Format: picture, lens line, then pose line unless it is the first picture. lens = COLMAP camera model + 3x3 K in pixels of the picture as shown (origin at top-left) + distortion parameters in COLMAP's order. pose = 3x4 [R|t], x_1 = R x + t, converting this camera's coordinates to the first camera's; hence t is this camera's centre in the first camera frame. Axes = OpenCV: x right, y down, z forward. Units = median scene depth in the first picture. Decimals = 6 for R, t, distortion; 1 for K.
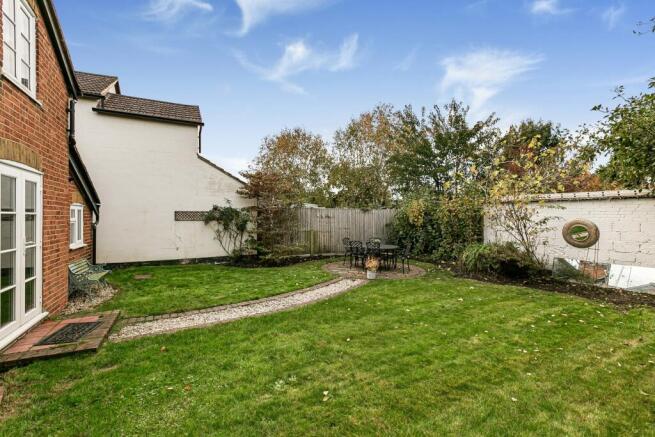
lens RADIAL K [[296.9, 0, 326.2], [0, 296.9, 217.6], [0, 0, 1]] dist [0.014564, -0.003074]
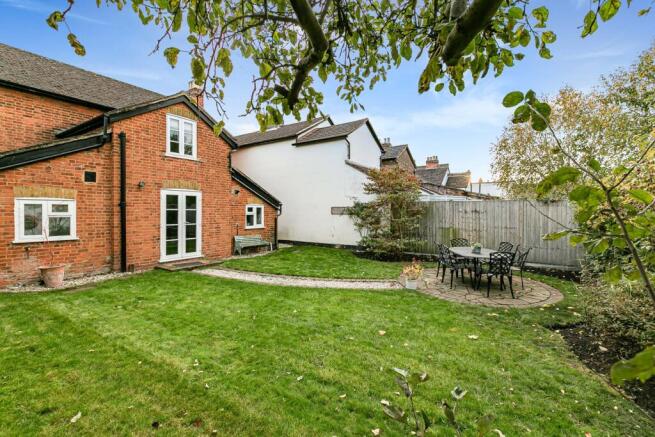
lens RADIAL K [[296.9, 0, 328.0], [0, 296.9, 212.4], [0, 0, 1]] dist [0.014564, -0.003074]
pose [[0.490483, 0.002773, -0.871446, 0.611103], [-0.003793, 0.999992, 0.001047, -0.000137], [0.871442, 0.002792, 0.490490, 0.328728]]
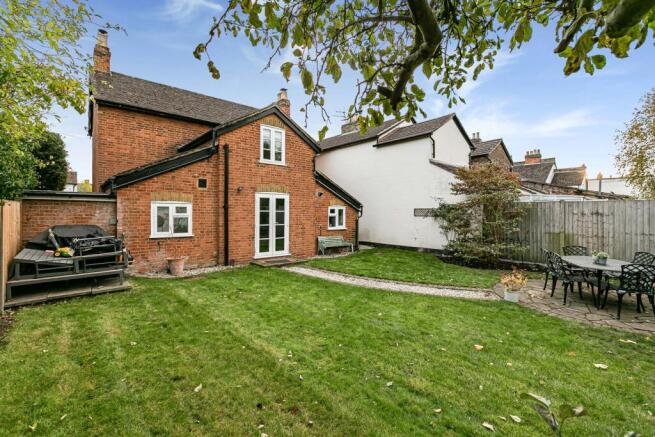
lens RADIAL K [[296.9, 0, 327.2], [0, 296.9, 212.2], [0, 0, 1]] dist [0.014564, -0.003074]
pose [[0.245656, -0.002039, -0.969355, 0.606010], [-0.006771, 0.999970, -0.003820, -0.000112], [0.969333, 0.007502, 0.245634, 0.319025]]
